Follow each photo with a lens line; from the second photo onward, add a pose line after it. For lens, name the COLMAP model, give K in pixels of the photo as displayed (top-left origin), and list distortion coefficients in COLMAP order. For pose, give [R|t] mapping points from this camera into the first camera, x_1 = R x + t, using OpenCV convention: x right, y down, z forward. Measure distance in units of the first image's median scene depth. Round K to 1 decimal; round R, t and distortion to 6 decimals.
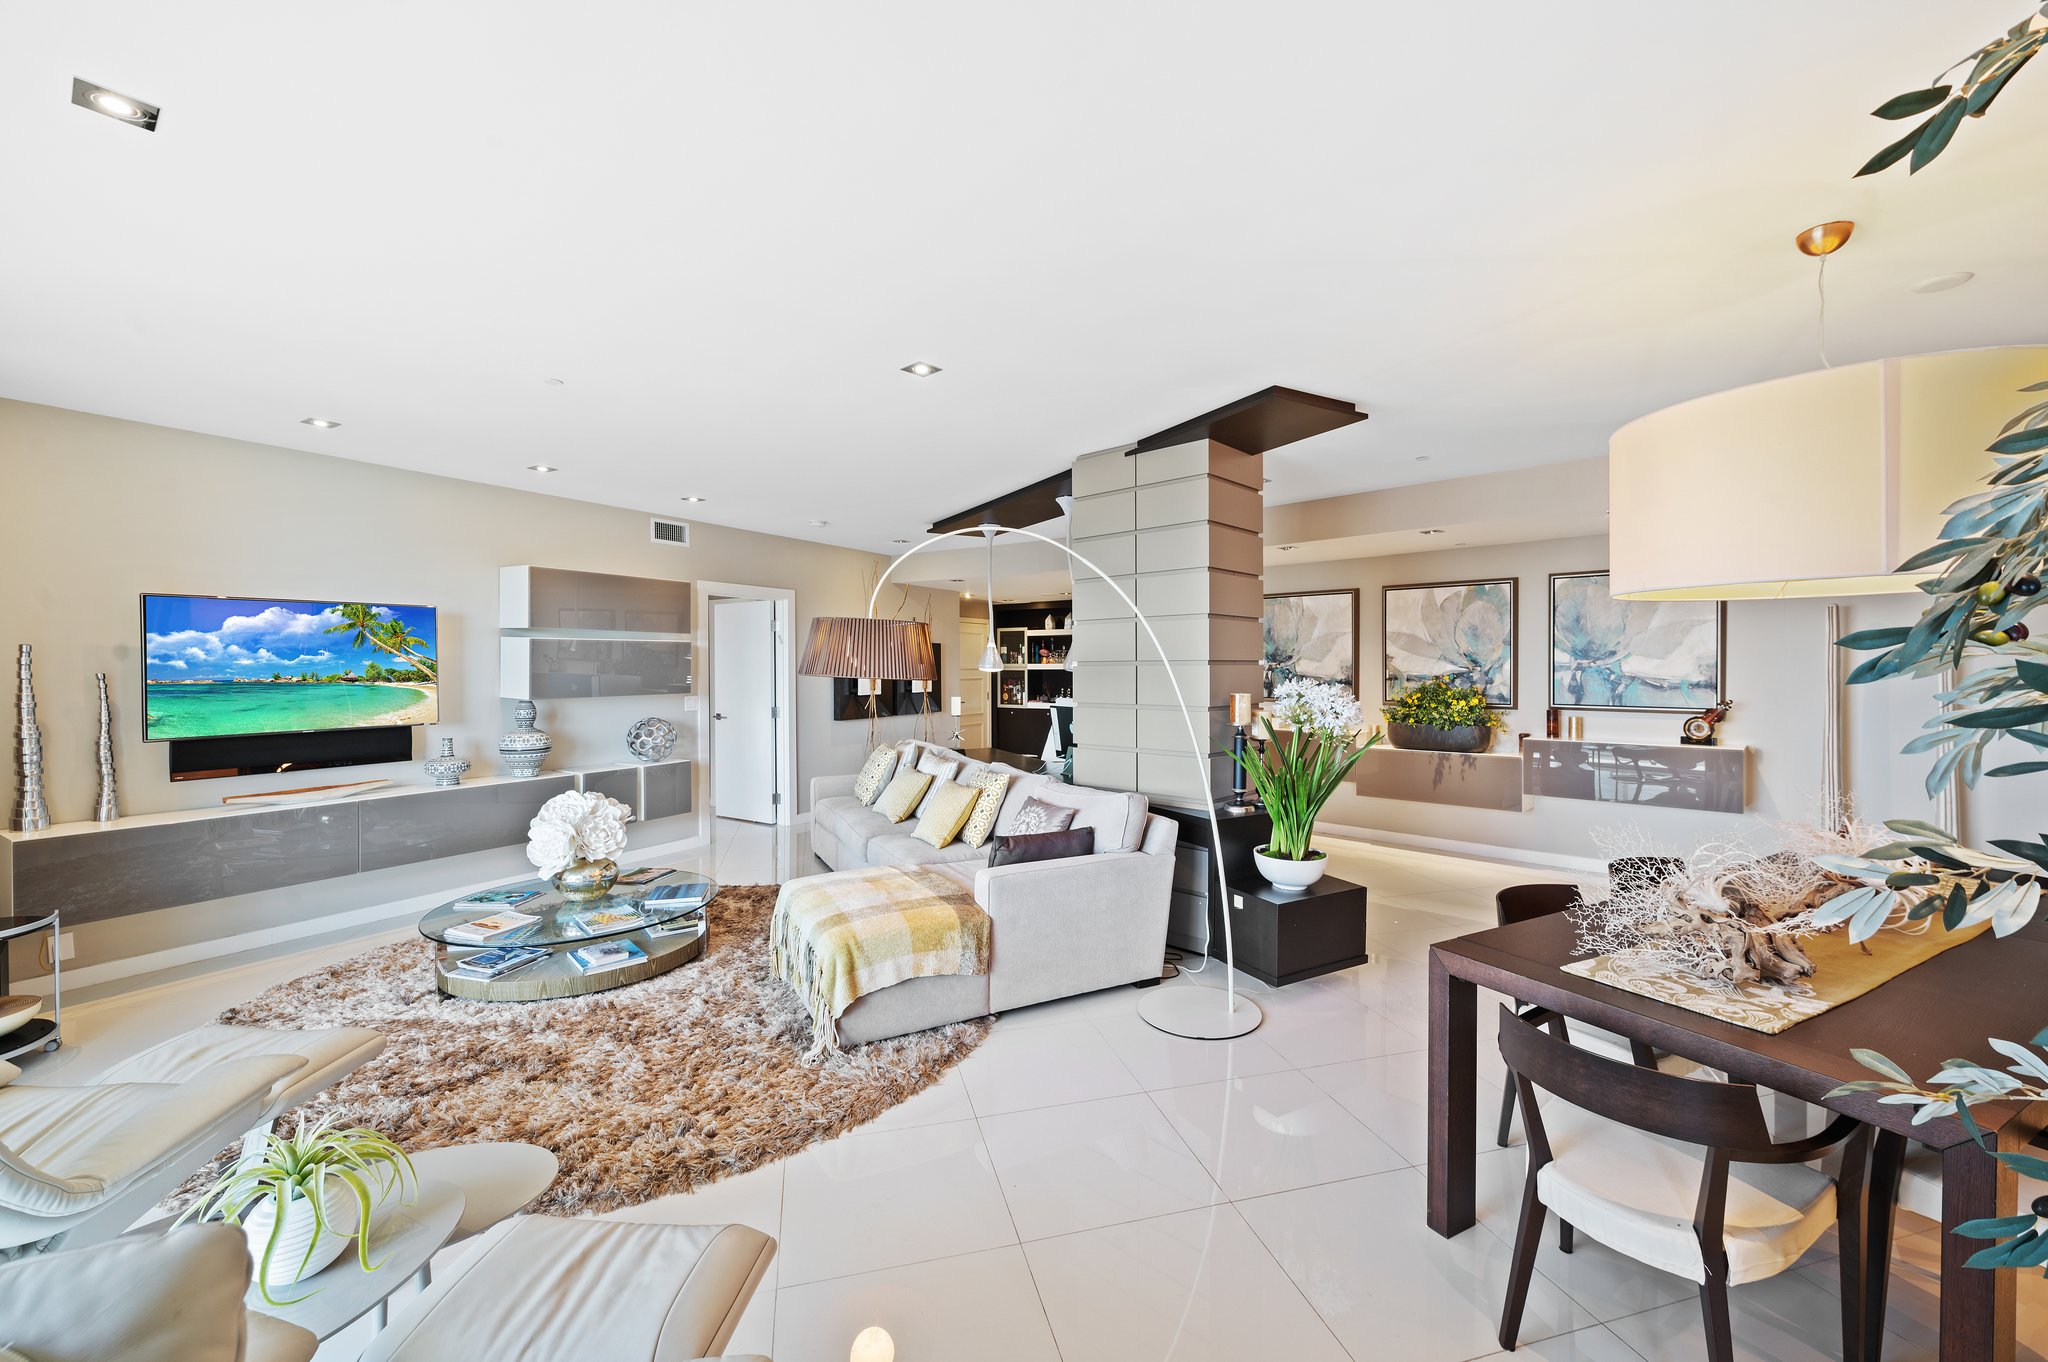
lens RADIAL K [[805.8, 0, 1030.4], [0, 805.8, 670.6], [0, 0, 1]] dist [-0.009319, -0.000282]
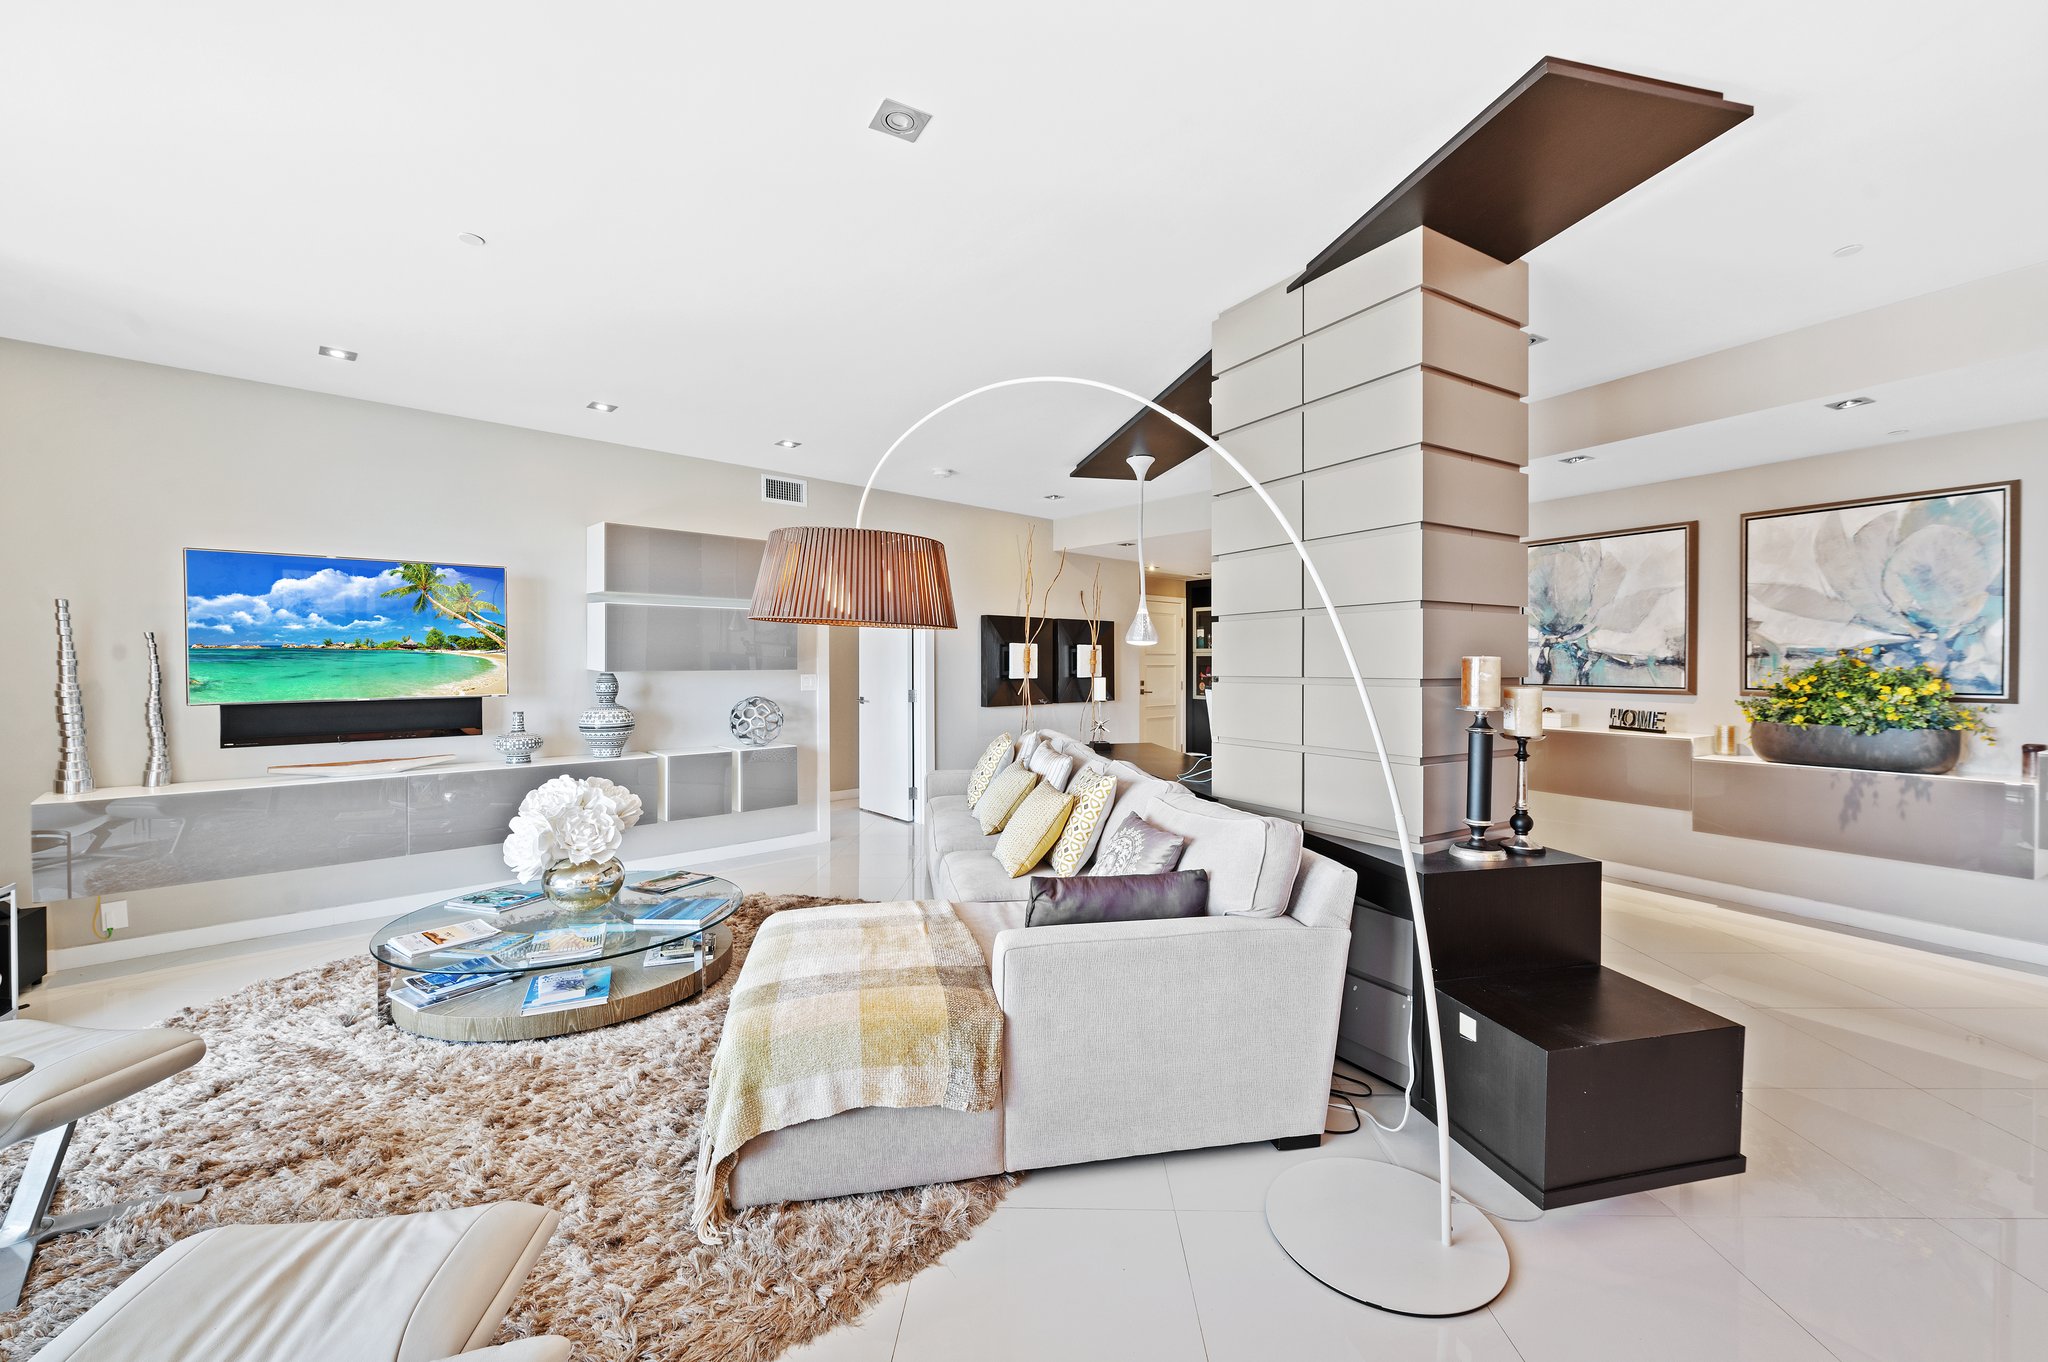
lens RADIAL K [[805.8, 0, 1023.9], [0, 805.8, 675.8], [0, 0, 1]] dist [-0.009319, -0.000282]
pose [[0.957260, 0.005902, -0.289169, 0.113021], [-0.002475, 0.999922, 0.012214, 0.035621], [0.289219, -0.010977, 0.957200, 0.350817]]
